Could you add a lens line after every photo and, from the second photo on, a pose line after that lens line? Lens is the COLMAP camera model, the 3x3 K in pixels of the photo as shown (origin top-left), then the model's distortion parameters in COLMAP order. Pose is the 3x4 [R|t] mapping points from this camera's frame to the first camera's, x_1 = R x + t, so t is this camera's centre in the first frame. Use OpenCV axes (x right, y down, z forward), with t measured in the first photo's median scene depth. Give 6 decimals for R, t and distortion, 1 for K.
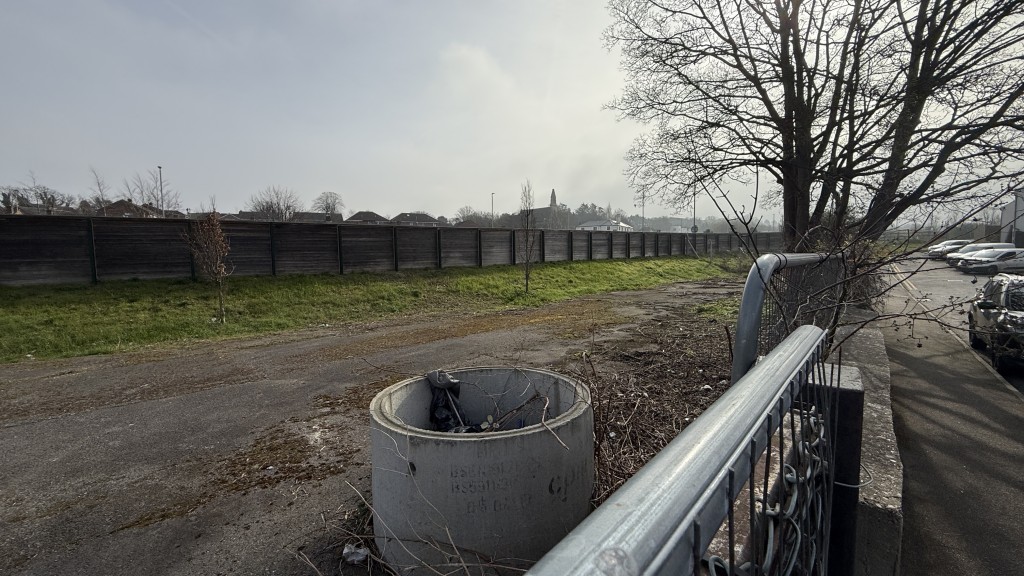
lens RADIAL K [[406.0, 0, 509.4], [0, 406.0, 283.5], [0, 0, 1]] dist [-0.002801, -0.000169]
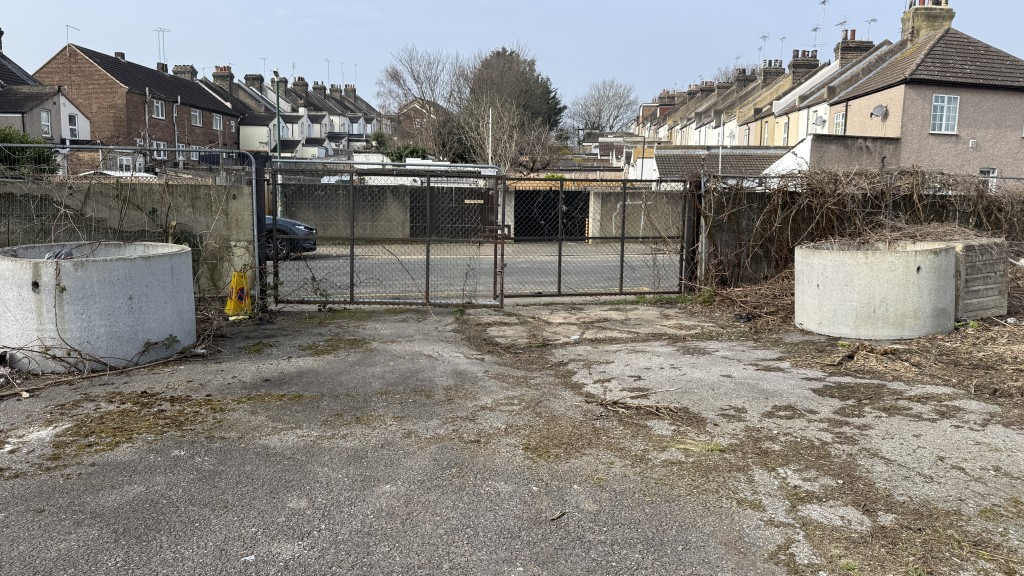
lens RADIAL K [[705.7, 0, 515.8], [0, 705.7, 286.3], [0, 0, 1]] dist [0.006991, -0.012929]
pose [[-0.848347, -0.071713, 0.524562, -0.627852], [0.027919, 0.983346, 0.179585, 0.010717], [-0.528705, 0.166996, -0.832216, 0.591862]]
